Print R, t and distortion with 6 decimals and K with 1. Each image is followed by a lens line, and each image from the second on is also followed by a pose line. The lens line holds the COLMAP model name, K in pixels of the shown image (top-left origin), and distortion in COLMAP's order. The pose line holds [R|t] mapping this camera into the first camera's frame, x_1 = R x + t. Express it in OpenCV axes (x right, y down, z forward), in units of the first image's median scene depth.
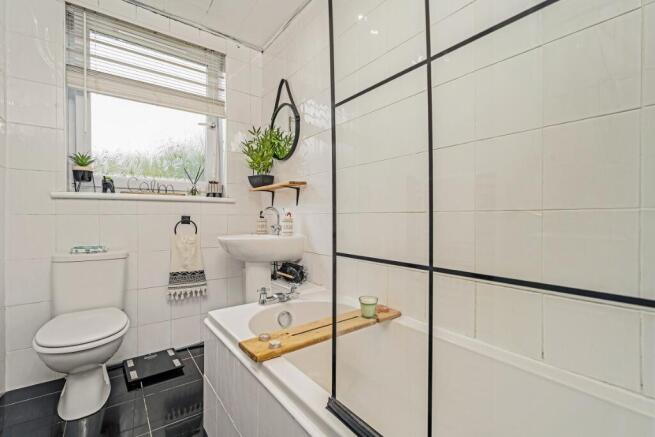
lens RADIAL K [[293.3, 0, 331.1], [0, 293.3, 214.9], [0, 0, 1]] dist [-0.003626, -0.000436]
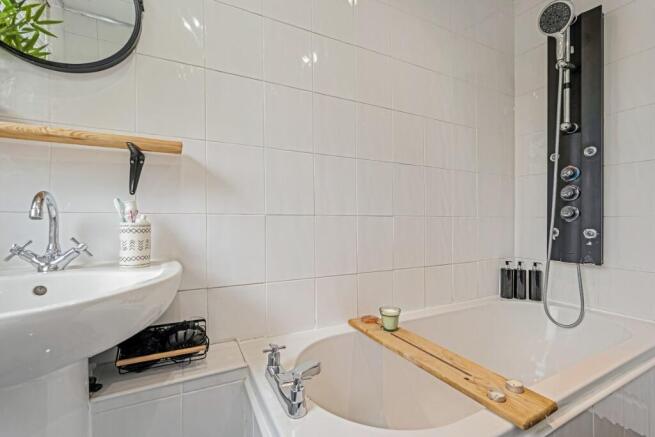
lens RADIAL K [[278.6, 0, 327.5], [0, 278.6, 218.5], [0, 0, 1]] dist [0.000529, 0.000102]
pose [[0.179252, -0.000182, 0.983803, -0.612446], [-0.002604, 0.999996, 0.000660, 0.003064], [-0.983800, -0.002680, 0.179250, 0.832129]]
